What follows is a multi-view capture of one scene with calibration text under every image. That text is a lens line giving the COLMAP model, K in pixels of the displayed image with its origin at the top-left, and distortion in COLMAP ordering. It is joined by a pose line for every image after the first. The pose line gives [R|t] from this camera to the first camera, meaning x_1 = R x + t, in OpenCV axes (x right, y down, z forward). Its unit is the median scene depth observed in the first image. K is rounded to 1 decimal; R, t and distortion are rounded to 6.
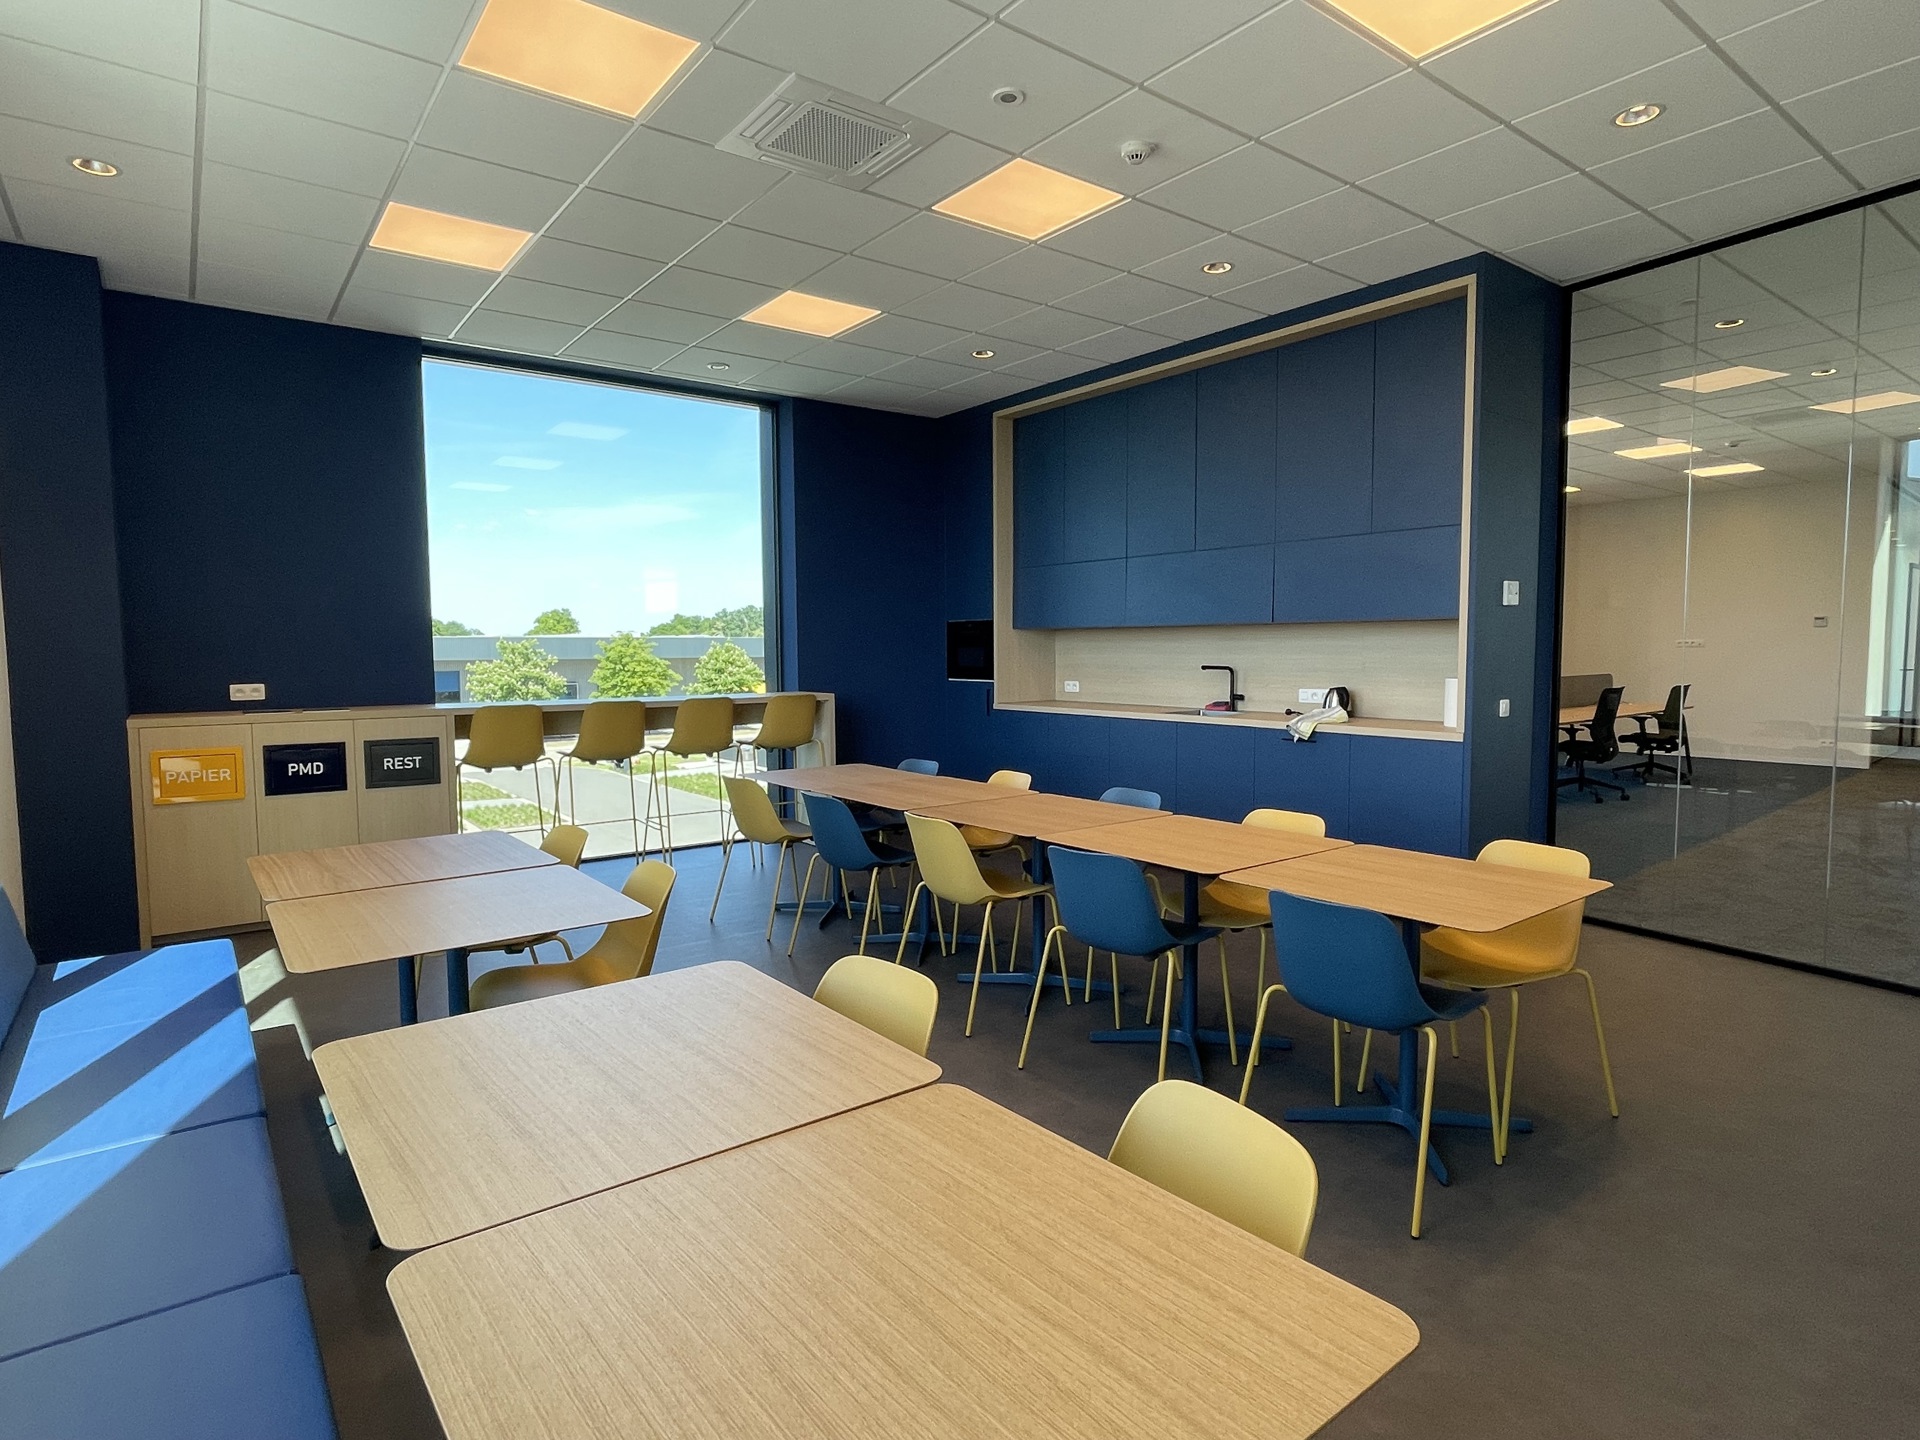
lens RADIAL K [[1028.5, 0, 960.7], [0, 1028.5, 728.4], [0, 0, 1]] dist [0.005064, 0.000296]
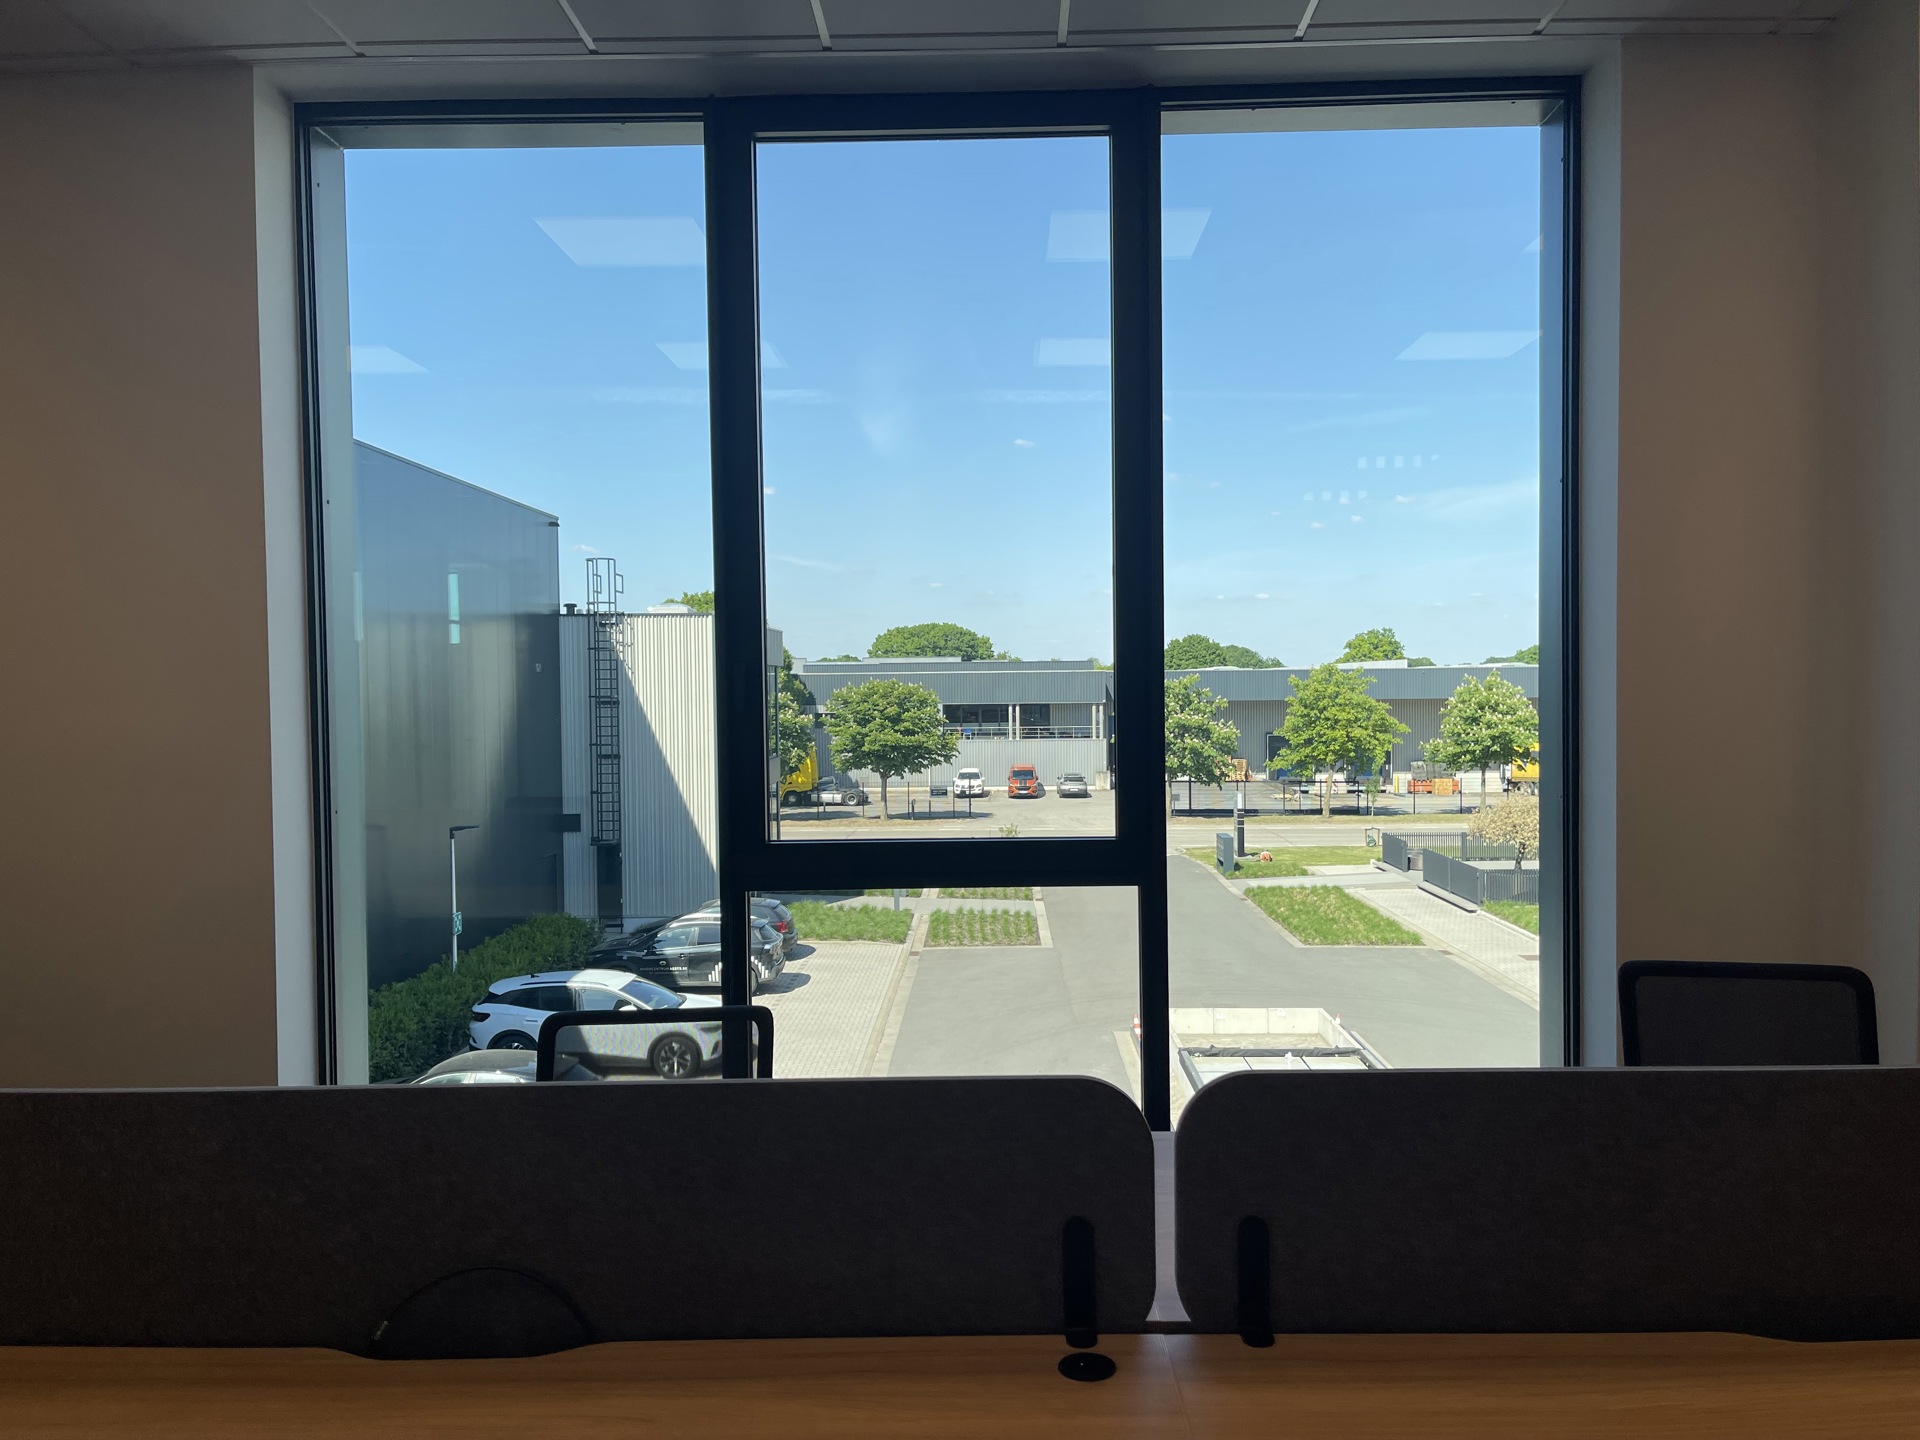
lens RADIAL K [[1446.9, 0, 959.1], [0, 1446.9, 720.3], [0, 0, 1]] dist [0.036882, -0.026439]
pose [[0.774504, 0.009095, -0.632504, 0.091714], [-0.041129, 0.998505, -0.036005, -0.010793], [0.631231, 0.053900, 0.773720, 0.110349]]
